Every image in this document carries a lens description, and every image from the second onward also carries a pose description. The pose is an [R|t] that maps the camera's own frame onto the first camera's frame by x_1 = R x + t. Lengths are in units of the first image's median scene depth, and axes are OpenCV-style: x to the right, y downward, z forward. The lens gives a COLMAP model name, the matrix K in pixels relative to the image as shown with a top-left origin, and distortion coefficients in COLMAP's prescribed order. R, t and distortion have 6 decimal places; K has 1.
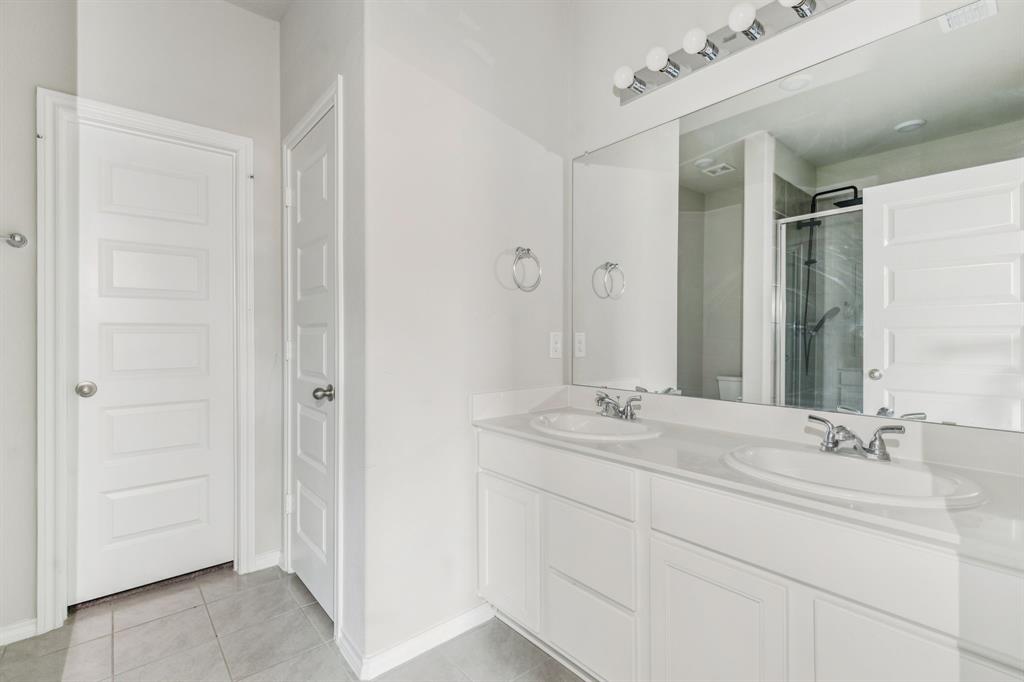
lens RADIAL K [[462.5, 0, 512.9], [0, 462.5, 339.0], [0, 0, 1]] dist [0.007472, 0.000536]
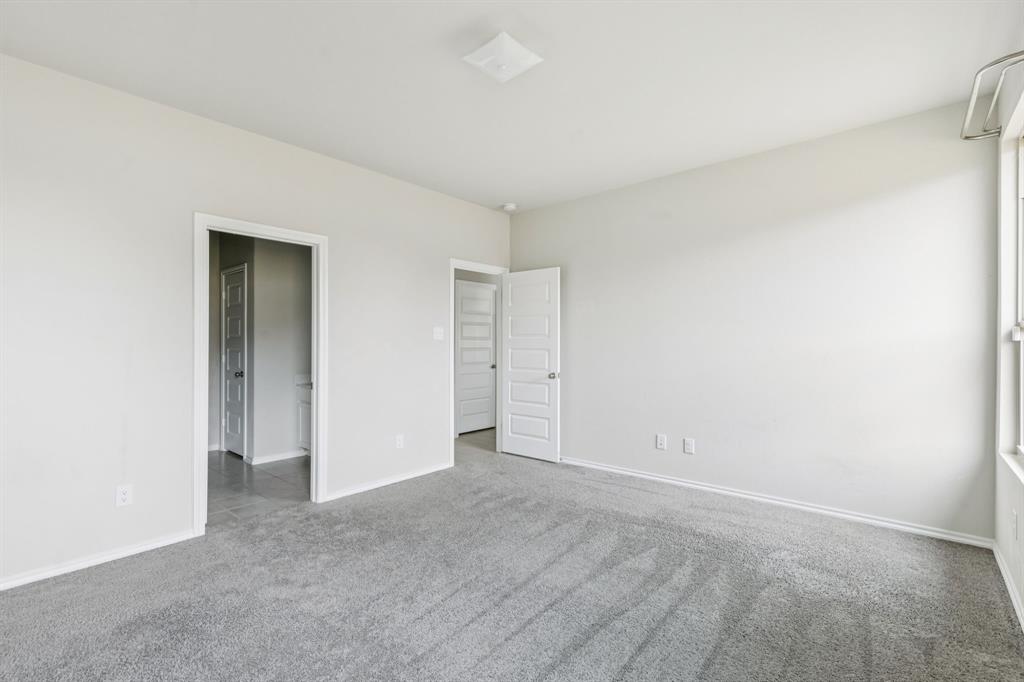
lens RADIAL K [[463.8, 0, 515.7], [0, 463.8, 341.0], [0, 0, 1]] dist [0.002885, 0.000255]
pose [[0.988847, -0.001690, 0.148924, 0.717605], [0.002260, 0.999991, -0.003661, -0.058501], [-0.148916, 0.003957, 0.988842, -1.755734]]
